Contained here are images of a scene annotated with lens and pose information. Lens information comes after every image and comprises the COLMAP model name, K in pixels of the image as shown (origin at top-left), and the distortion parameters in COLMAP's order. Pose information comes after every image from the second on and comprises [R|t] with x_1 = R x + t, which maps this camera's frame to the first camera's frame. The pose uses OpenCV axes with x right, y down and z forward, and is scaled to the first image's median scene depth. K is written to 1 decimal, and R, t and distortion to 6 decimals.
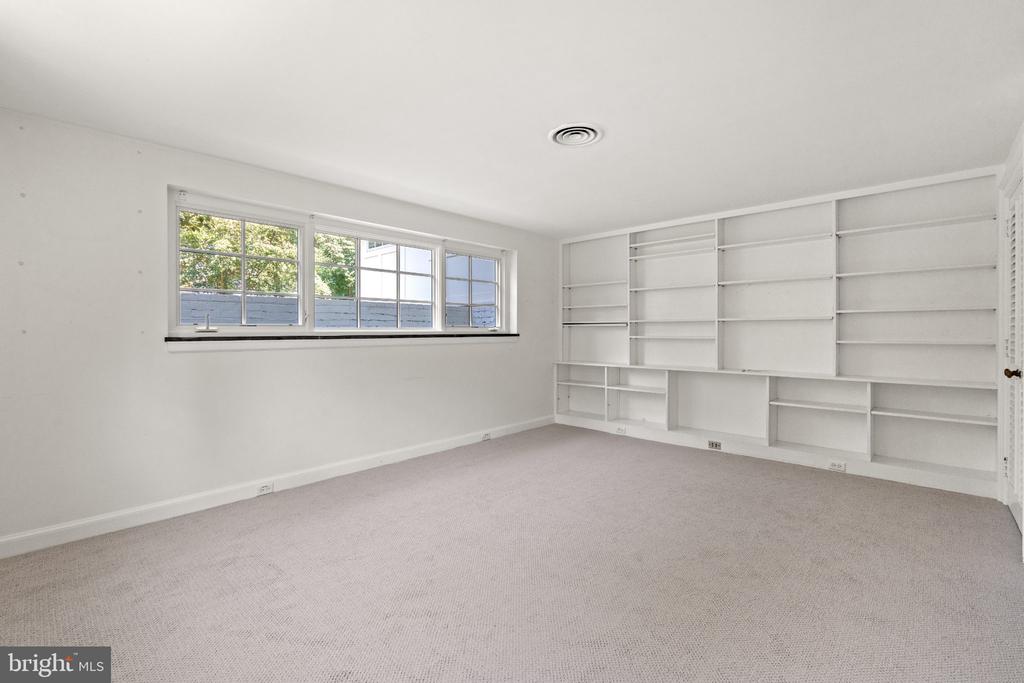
lens RADIAL K [[453.7, 0, 511.5], [0, 453.7, 332.6], [0, 0, 1]] dist [-0.001767, 0.000196]
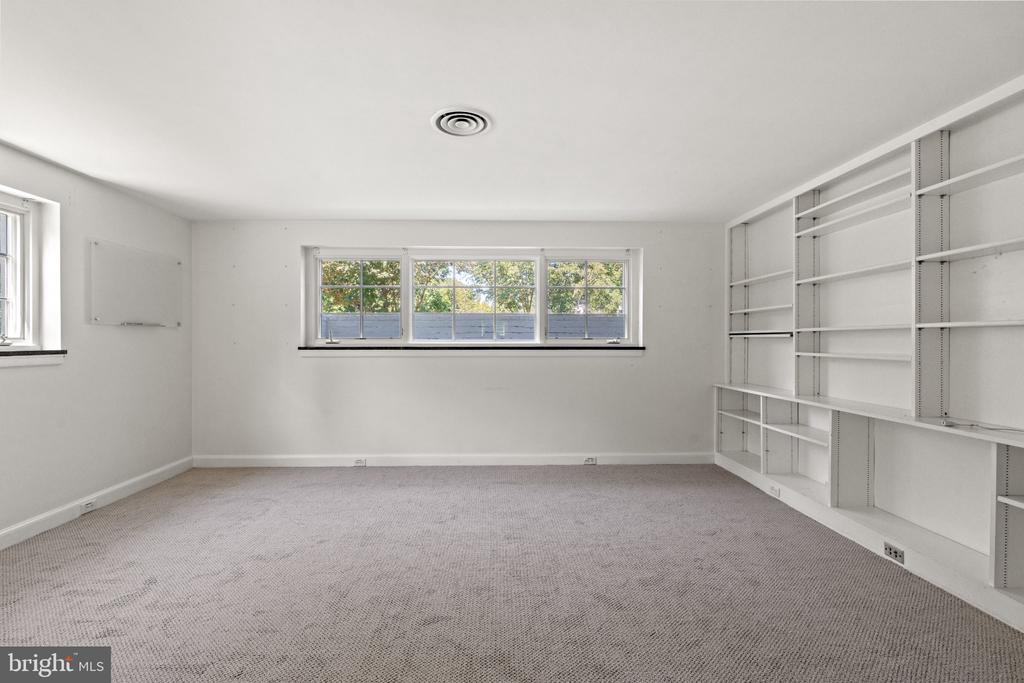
lens RADIAL K [[454.2, 0, 512.0], [0, 454.2, 341.5], [0, 0, 1]] dist [-0.000399, 0.000488]
pose [[0.702399, 0.003885, -0.711773, 0.495585], [-0.005704, 0.999984, -0.000171, -0.006604], [0.711761, 0.004180, 0.702409, 0.267999]]
